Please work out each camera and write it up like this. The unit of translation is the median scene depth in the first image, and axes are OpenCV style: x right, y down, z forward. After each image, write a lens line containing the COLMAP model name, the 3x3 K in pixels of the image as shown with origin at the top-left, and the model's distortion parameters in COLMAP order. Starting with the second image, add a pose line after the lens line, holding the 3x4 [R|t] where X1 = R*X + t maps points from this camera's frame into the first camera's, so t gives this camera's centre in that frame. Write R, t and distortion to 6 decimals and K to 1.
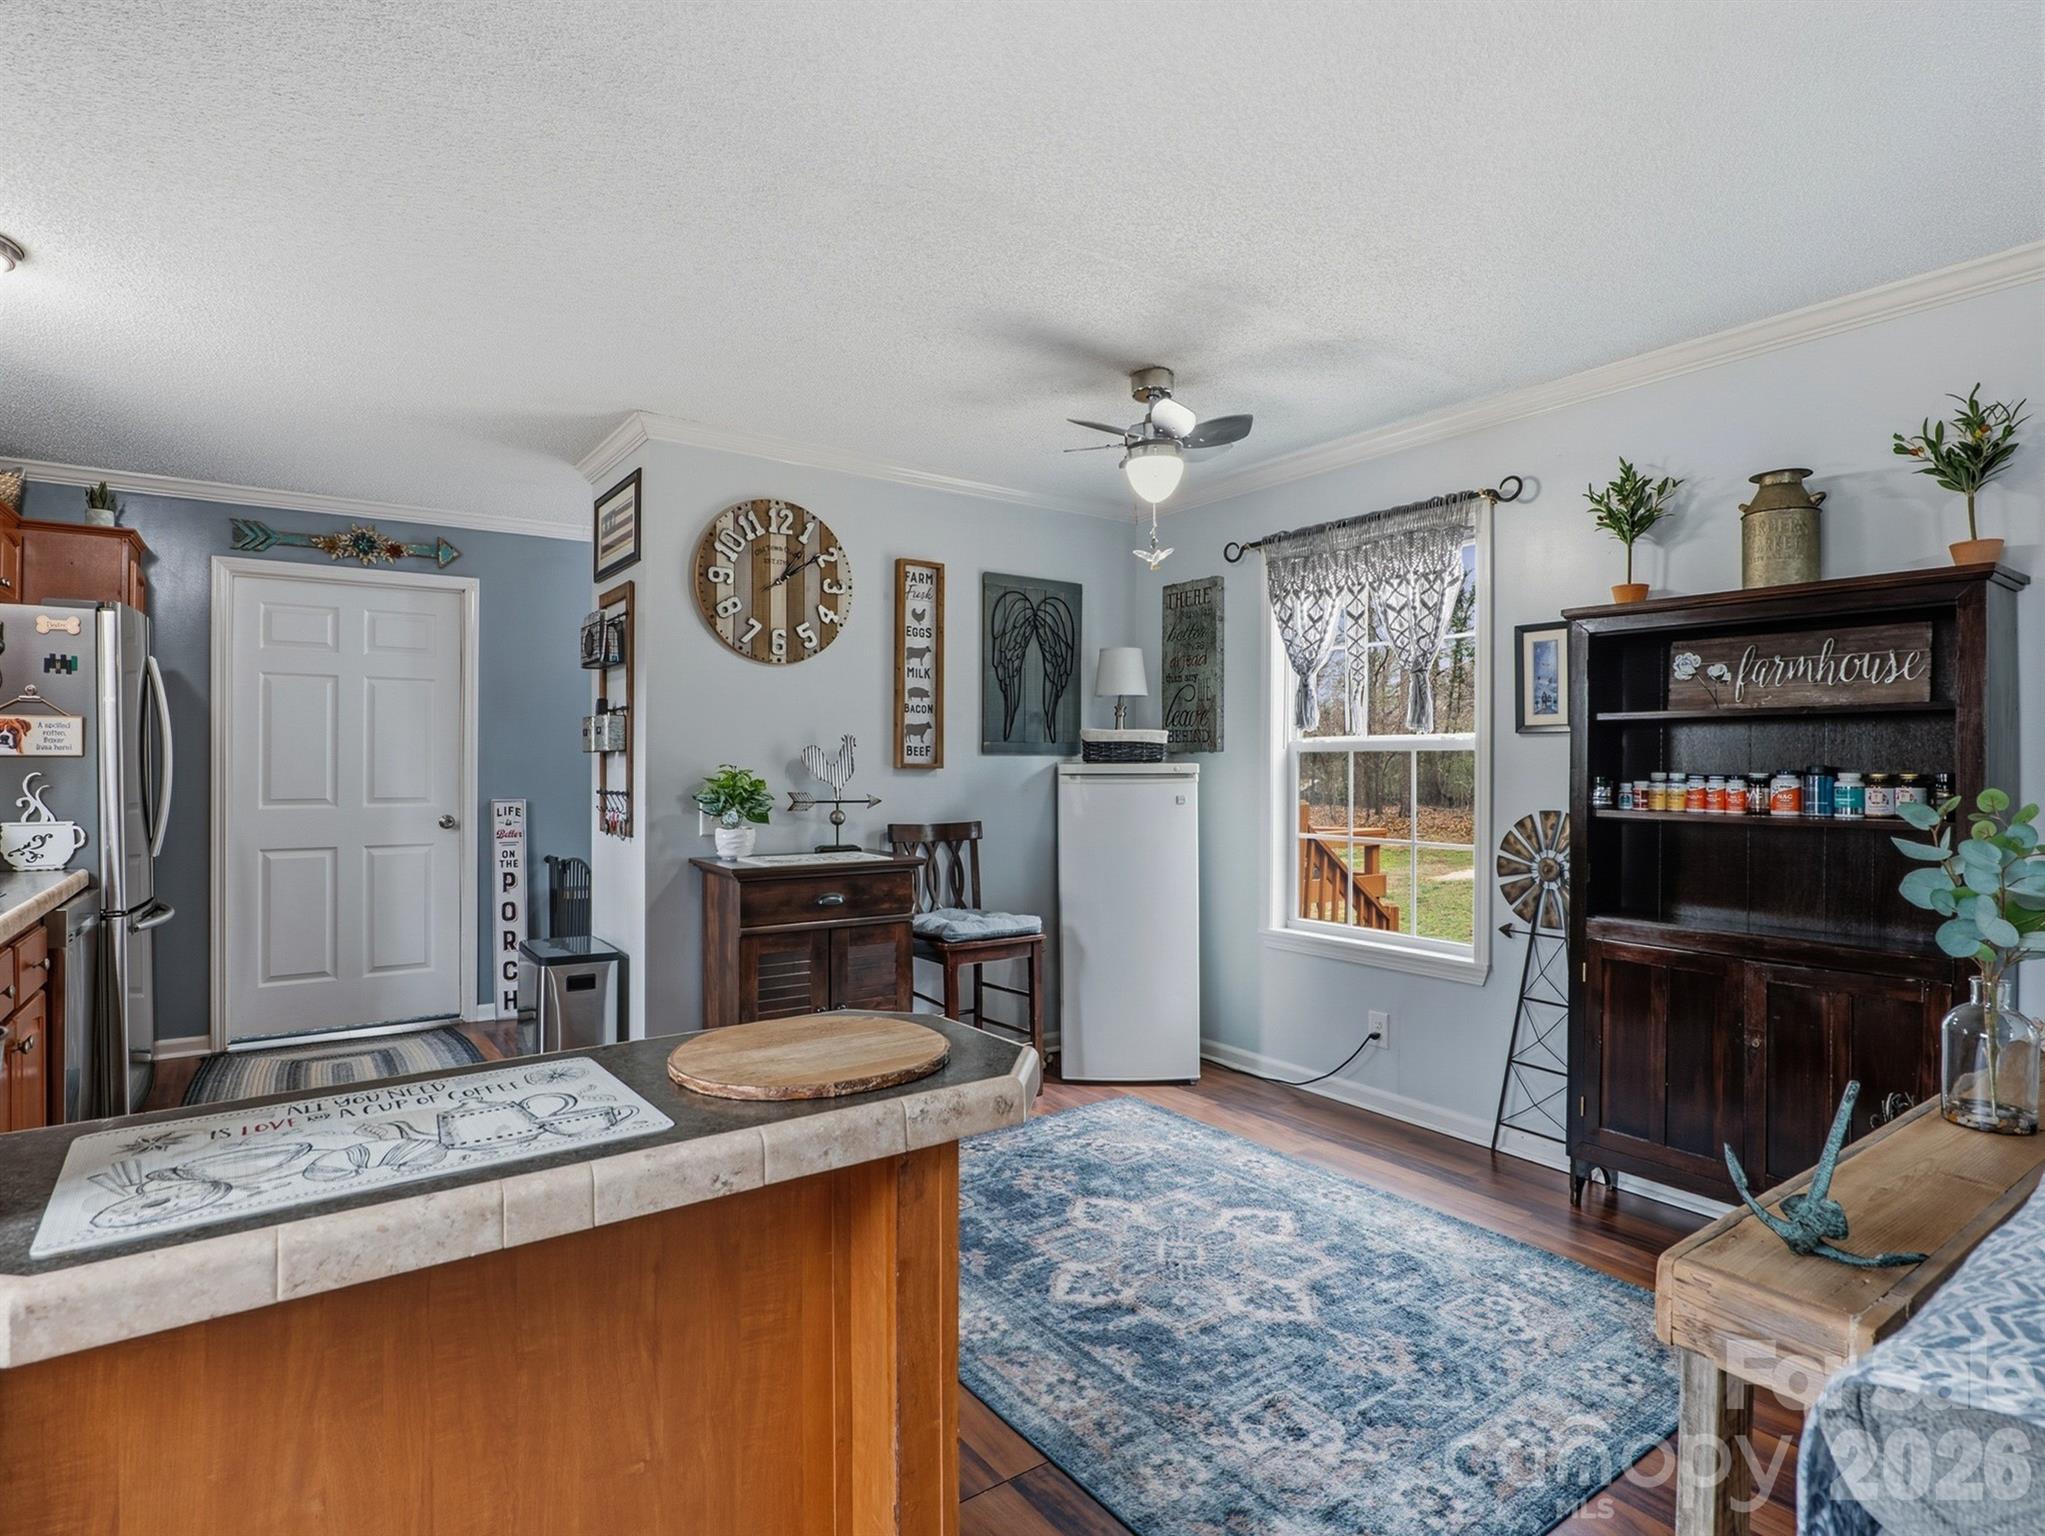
lens RADIAL K [[1090.1, 0, 1020.7], [0, 1090.1, 753.1], [0, 0, 1]] dist [-0.023864, 0.008584]
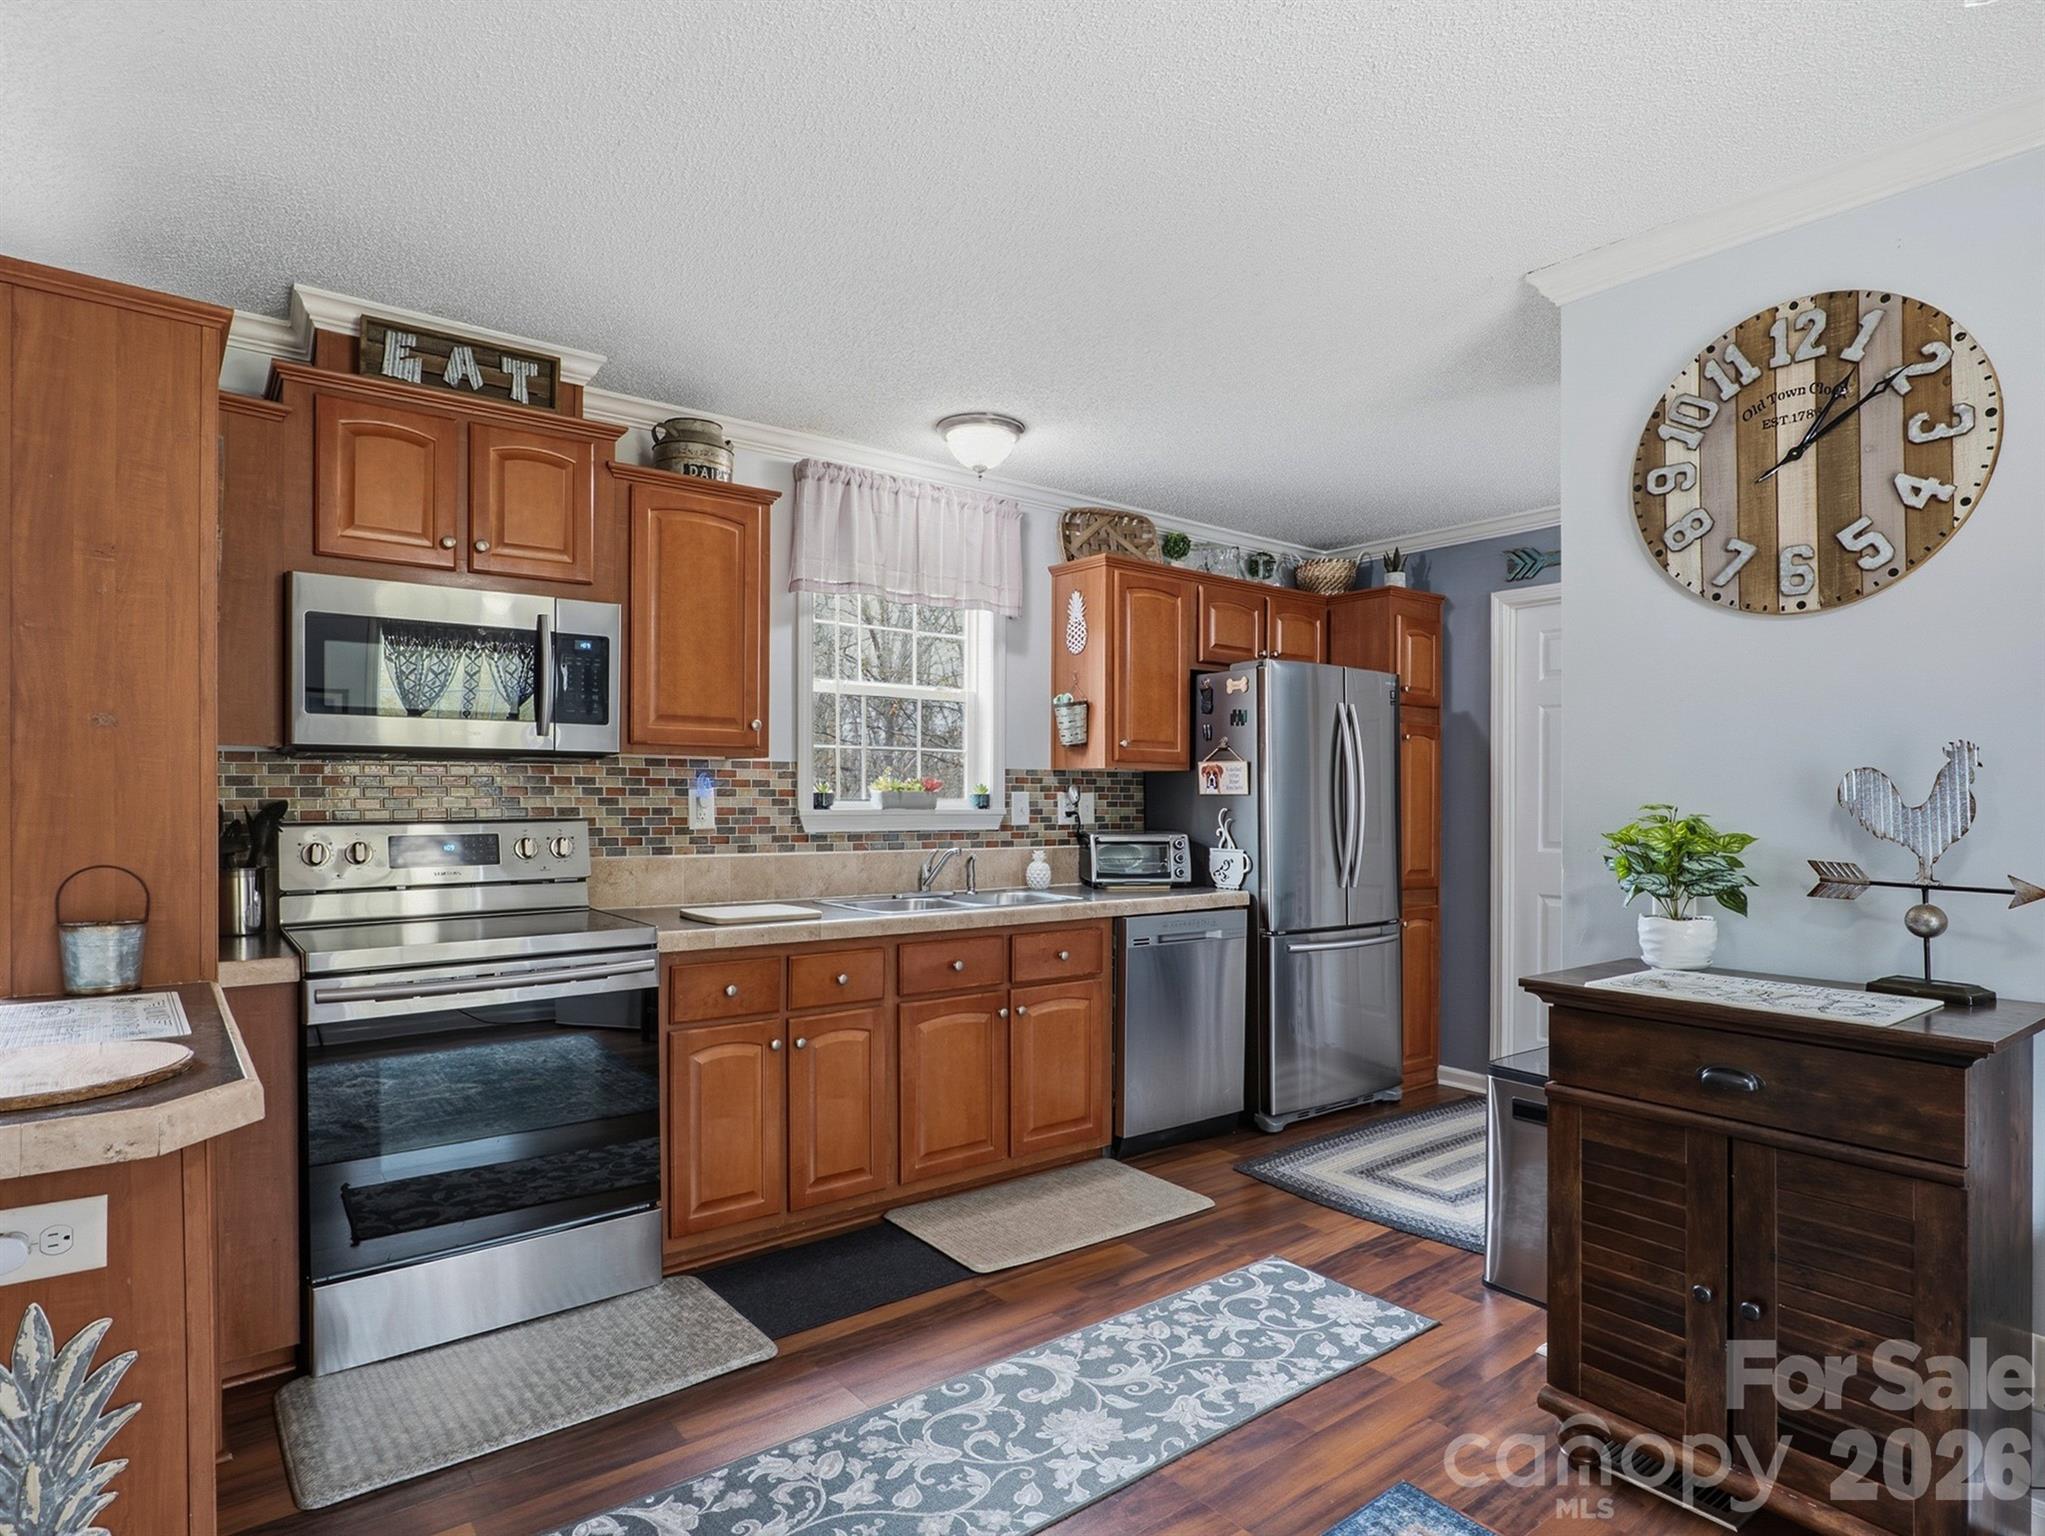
lens RADIAL K [[1090.1, 0, 1041.3], [0, 1090.1, 789.4], [0, 0, 1]] dist [-0.023864, 0.008584]
pose [[0.055380, -0.010136, -0.998414, 0.278307], [0.001923, 0.999948, -0.010045, 0.007749], [0.998463, -0.001363, 0.055397, 0.622727]]
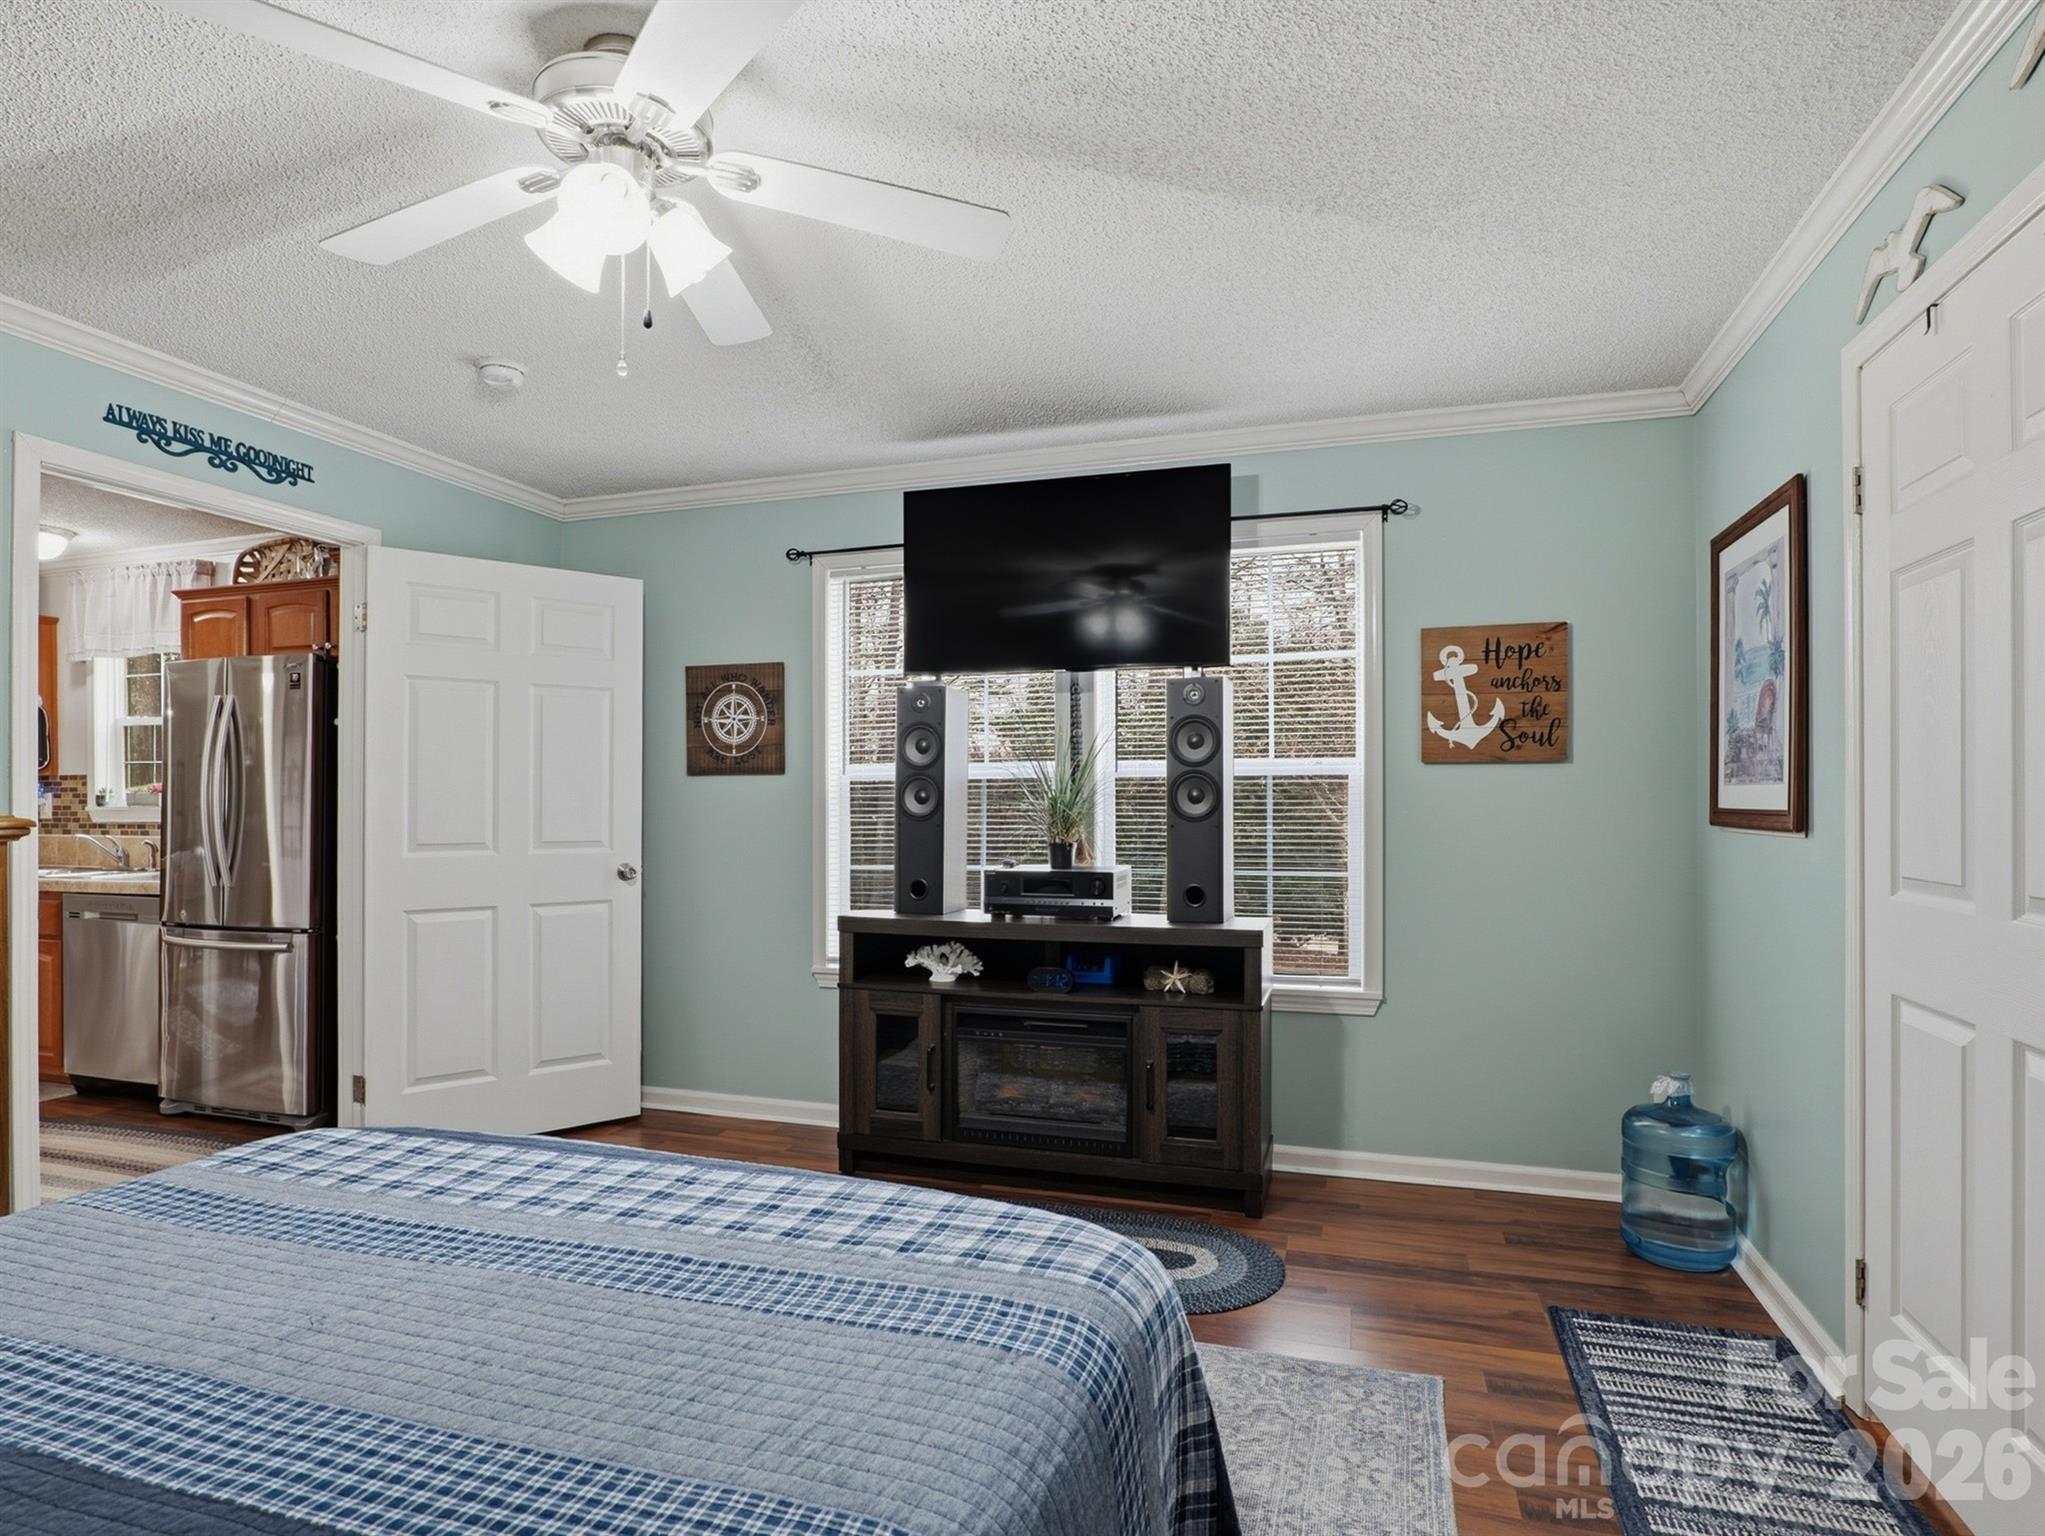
lens RADIAL K [[1090.1, 0, 1019.5], [0, 1090.1, 775.6], [0, 0, 1]] dist [-0.023864, 0.008584]
pose [[-0.795138, -0.006408, -0.606394, -0.776915], [0.005968, 0.999813, -0.018392, 0.007884], [0.606399, -0.018243, -0.794951, 2.289665]]
